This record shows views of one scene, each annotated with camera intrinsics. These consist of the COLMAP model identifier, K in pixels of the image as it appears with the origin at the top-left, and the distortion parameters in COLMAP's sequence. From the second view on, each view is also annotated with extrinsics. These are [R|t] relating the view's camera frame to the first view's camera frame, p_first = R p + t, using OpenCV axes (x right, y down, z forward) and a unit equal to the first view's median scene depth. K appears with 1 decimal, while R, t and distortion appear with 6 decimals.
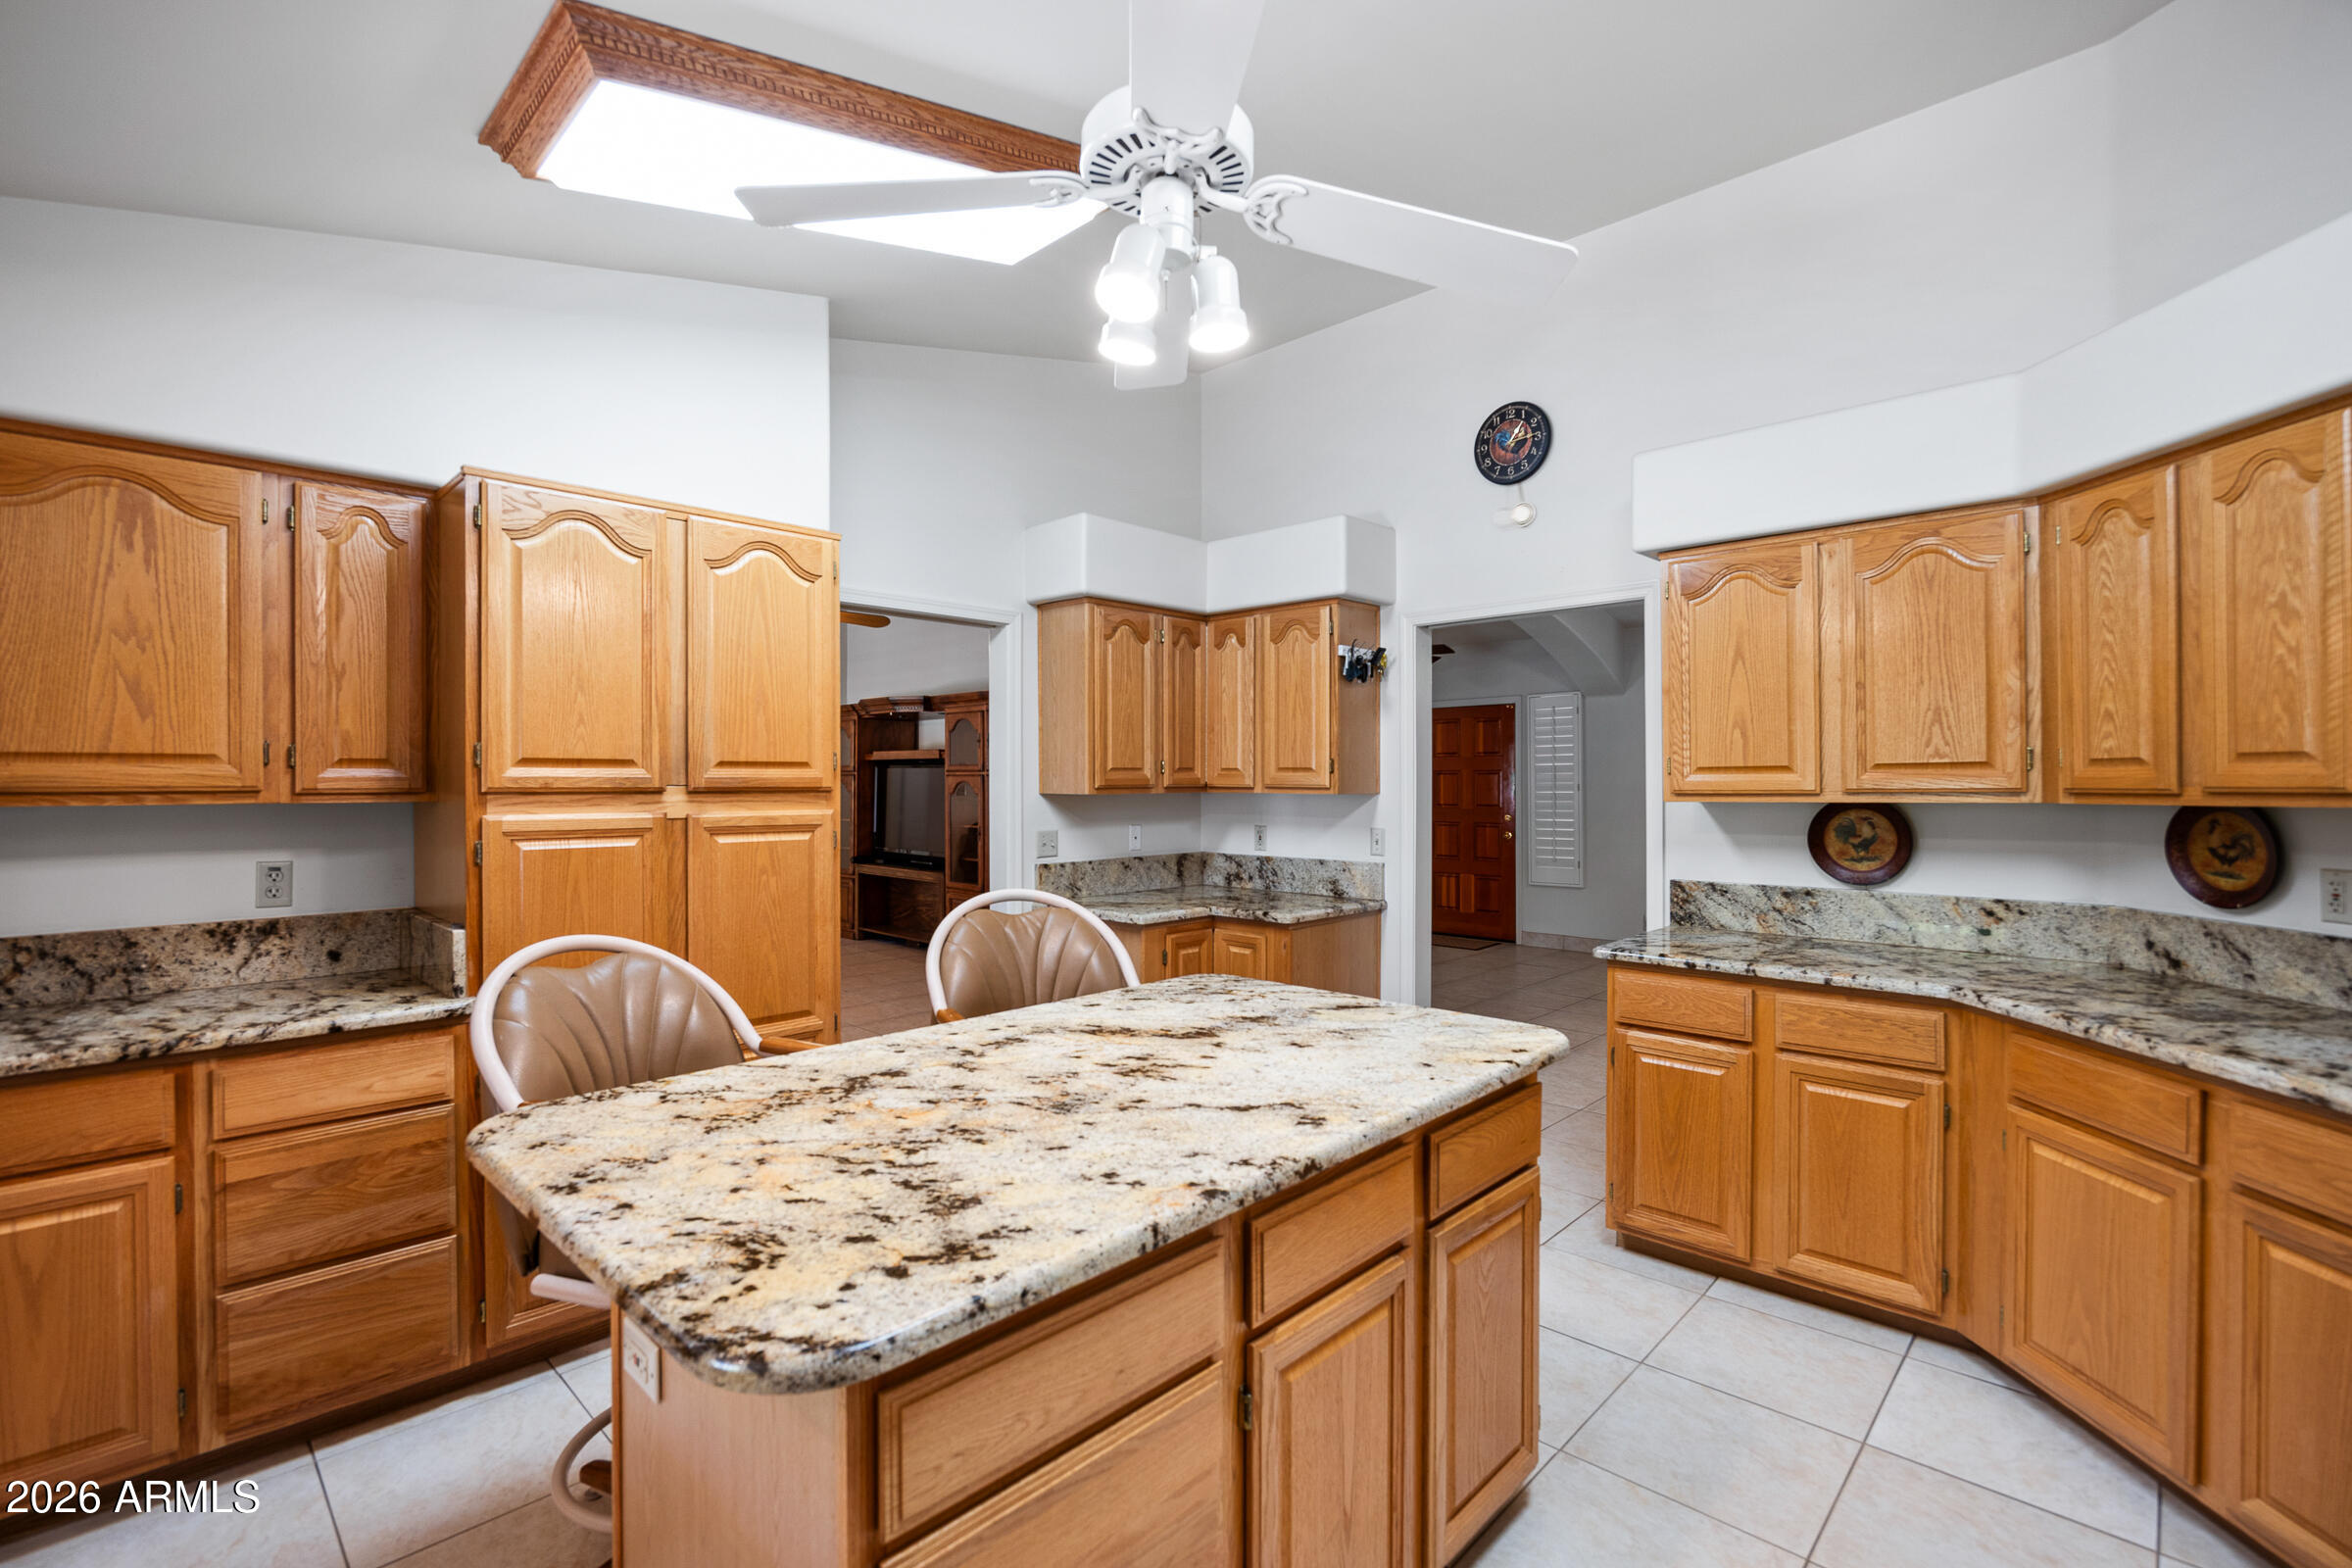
lens RADIAL K [[1041.3, 0, 1160.5], [0, 1041.3, 788.1], [0, 0, 1]] dist [-0.011633, 0.000446]
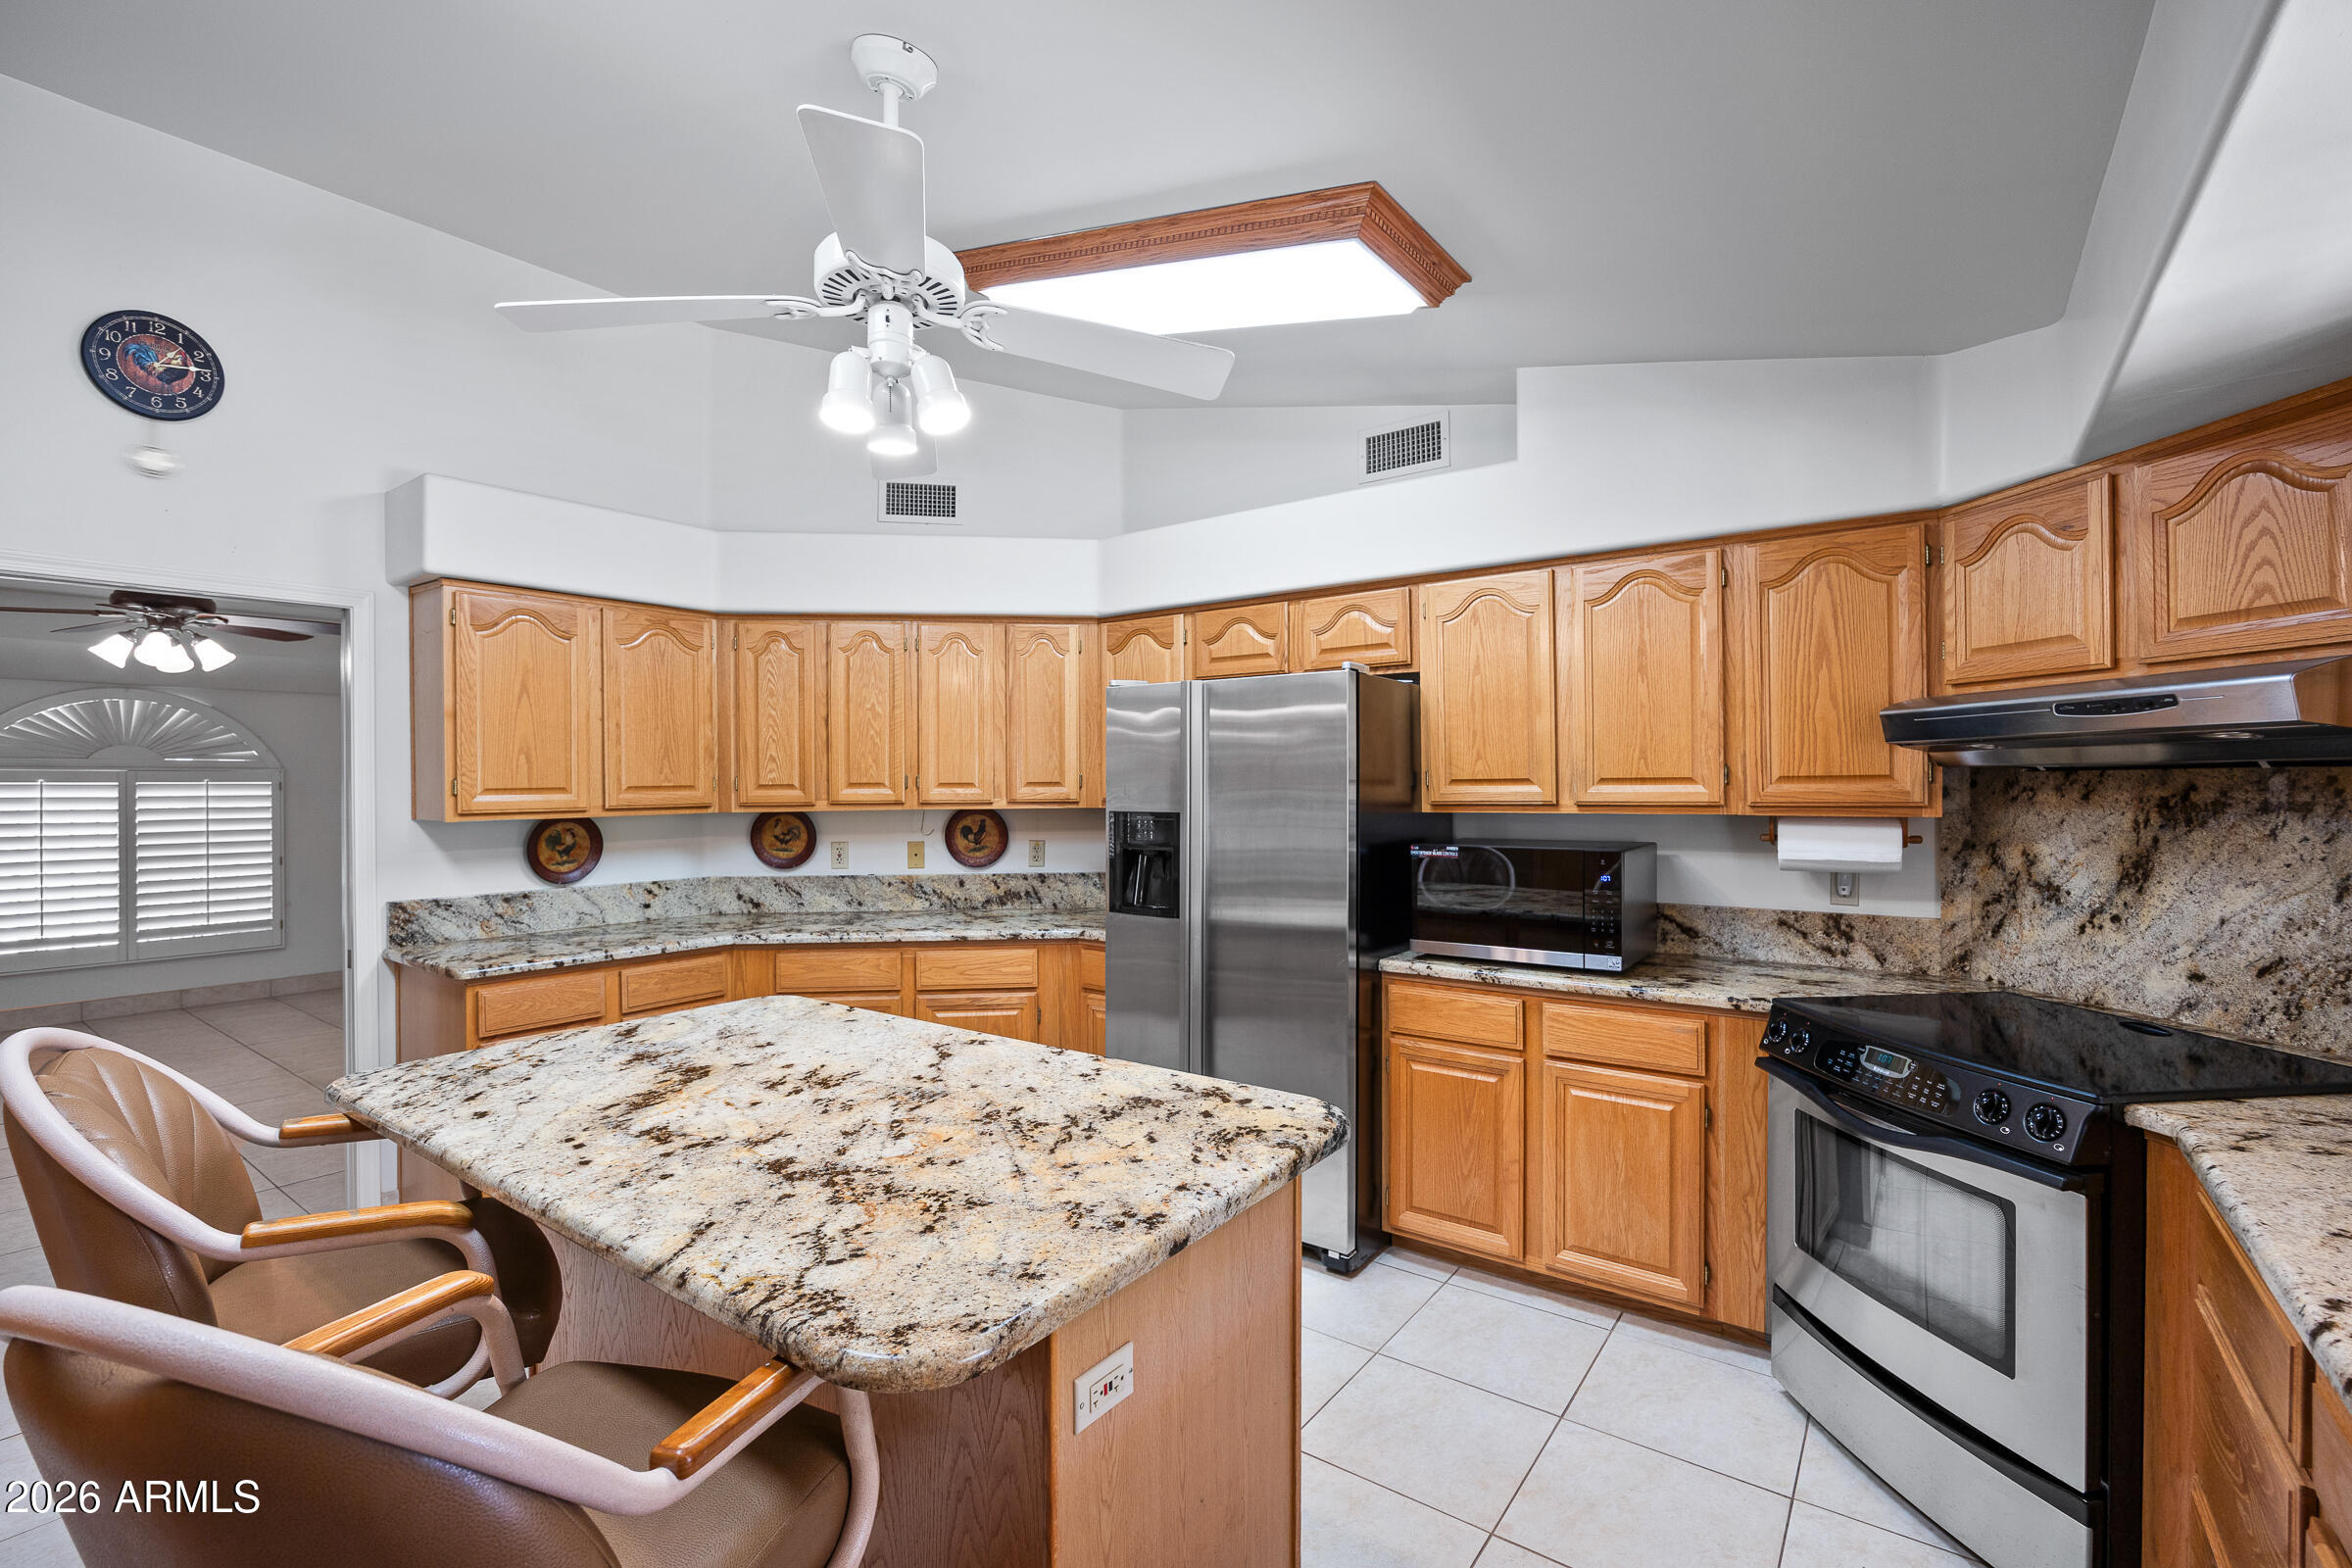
lens RADIAL K [[1041.3, 0, 1167.9], [0, 1041.3, 781.0], [0, 0, 1]] dist [-0.011633, 0.000446]
pose [[-0.134535, 0.004015, 0.990901, -0.926804], [0.011163, 0.999934, -0.002536, -0.025081], [-0.990846, 0.010721, -0.134571, 0.651045]]
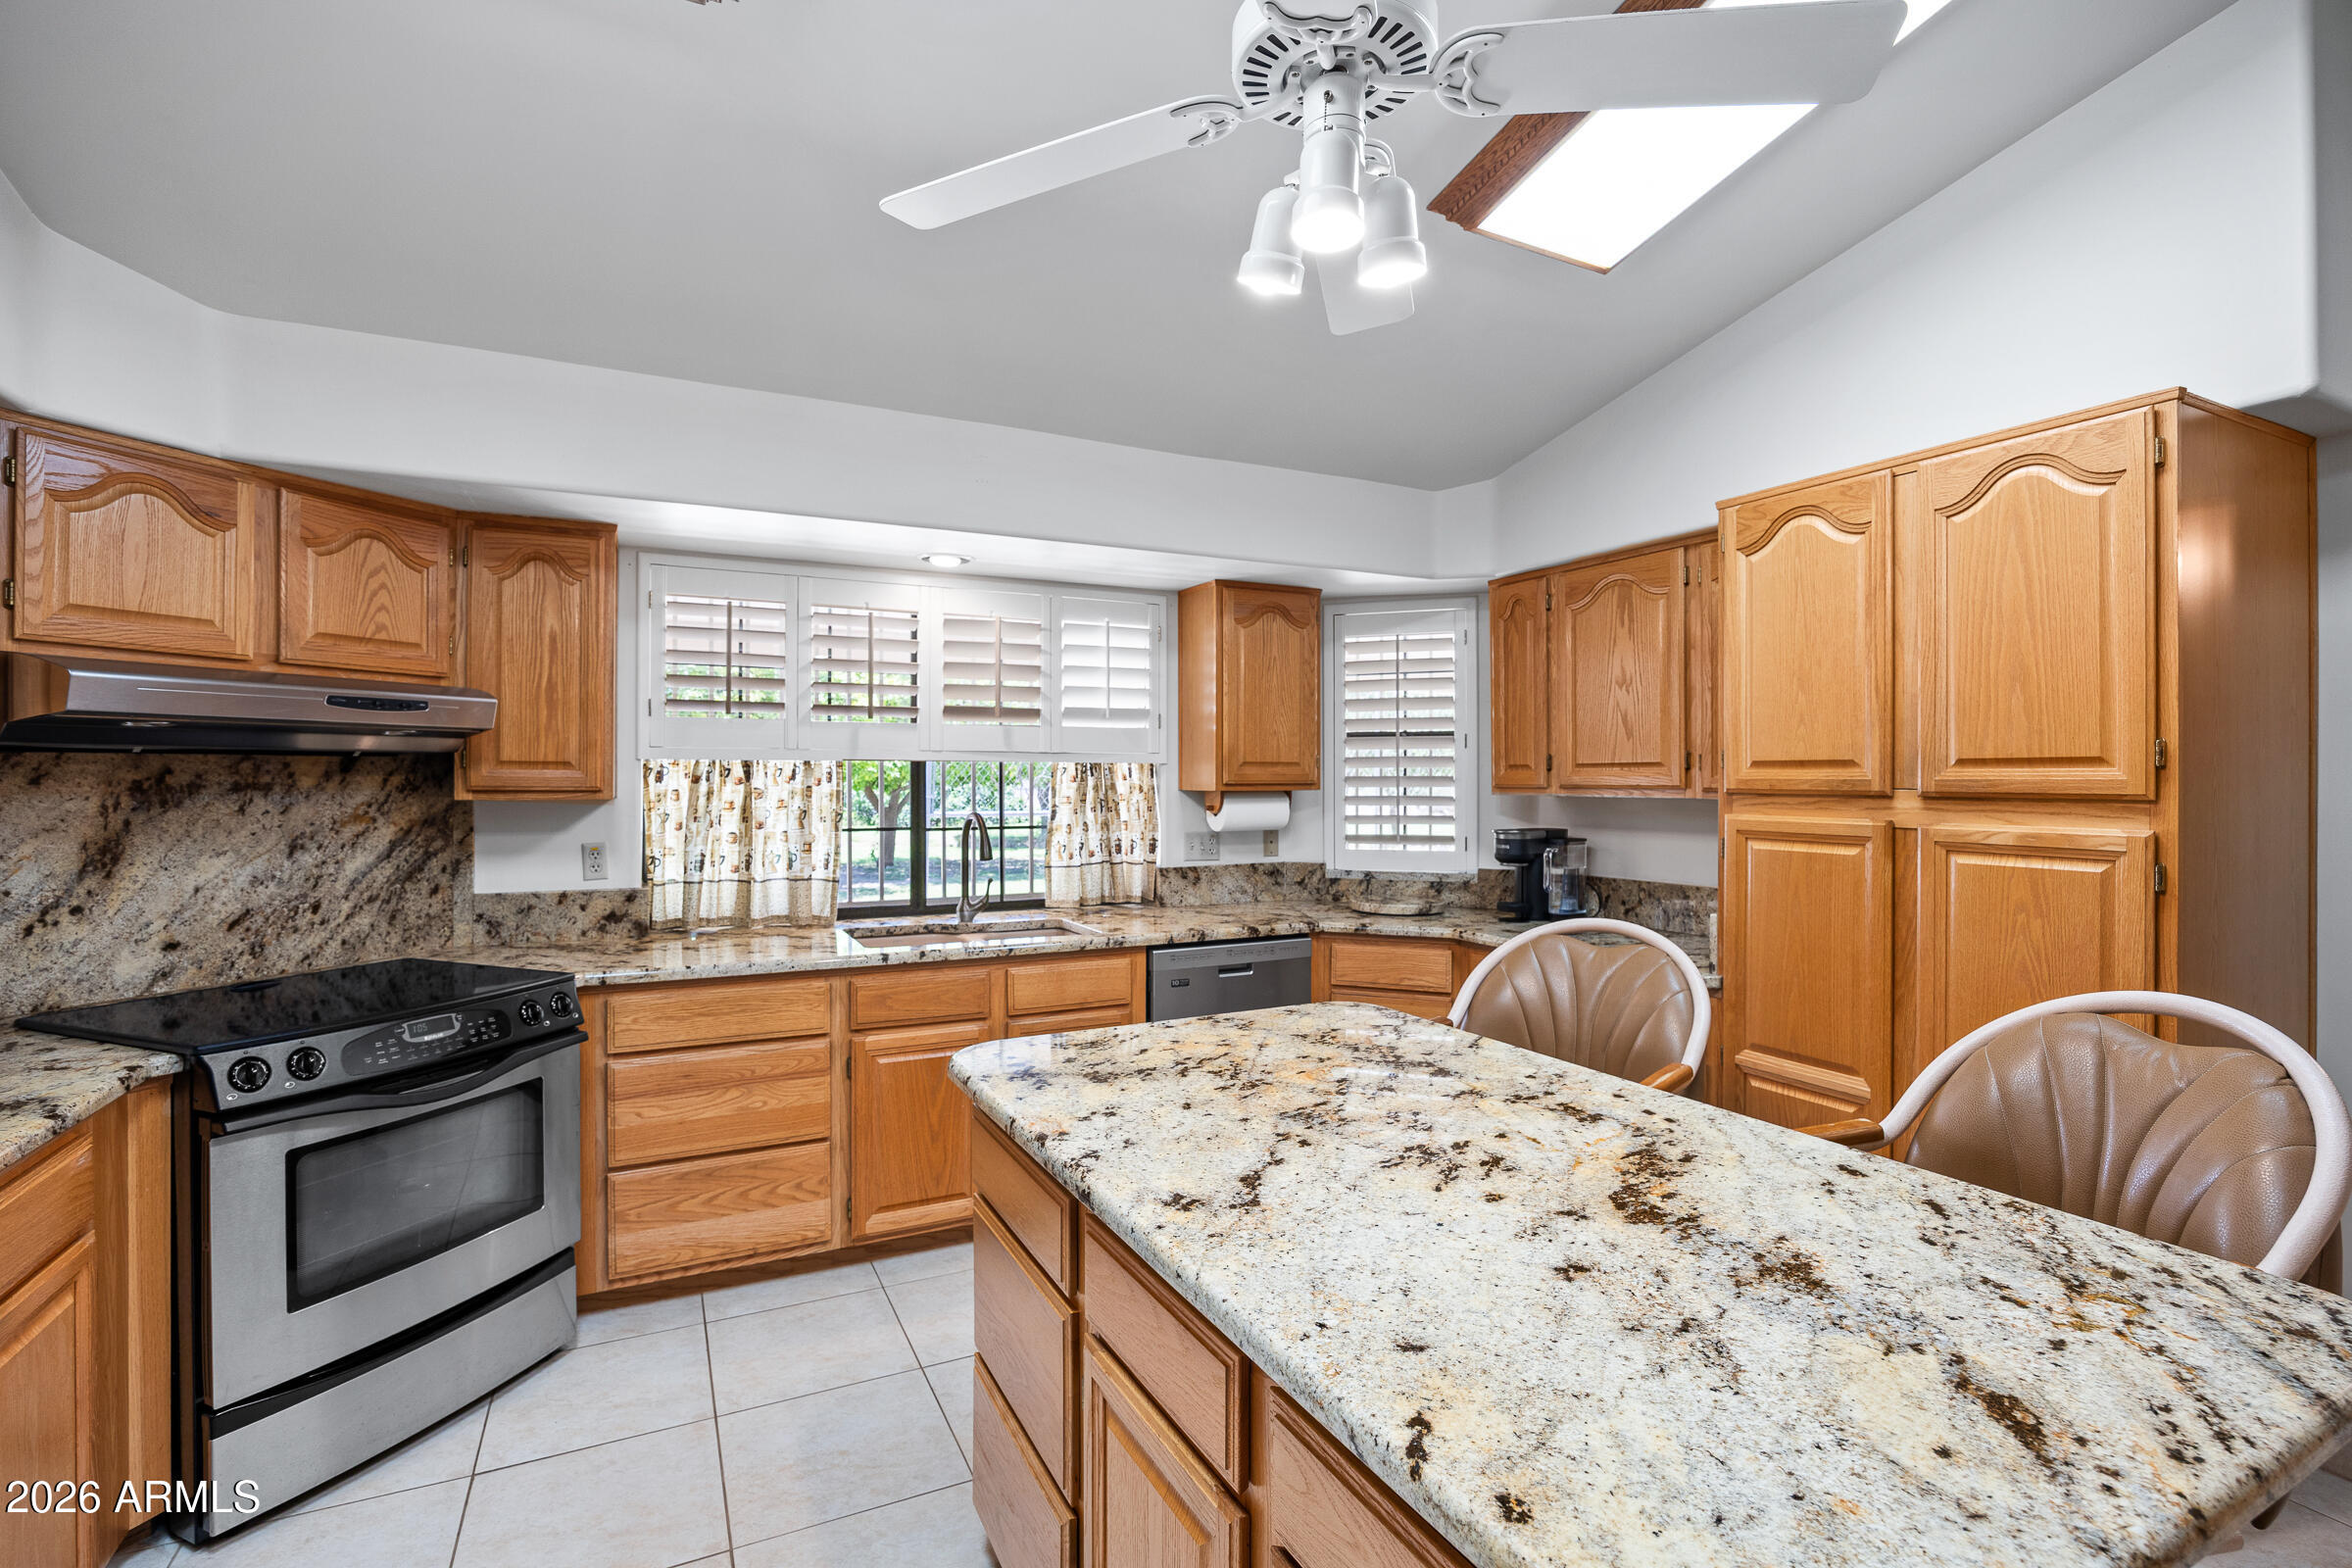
lens RADIAL K [[1064.5, 0, 1173.4], [0, 1064.5, 773.7], [0, 0, 1]] dist [-0.016697, 0.001781]
pose [[-0.324197, -0.001794, -0.945988, 0.662733], [-0.006303, 0.999980, 0.000263, -0.014319], [0.945969, 0.006047, -0.324202, 0.886942]]
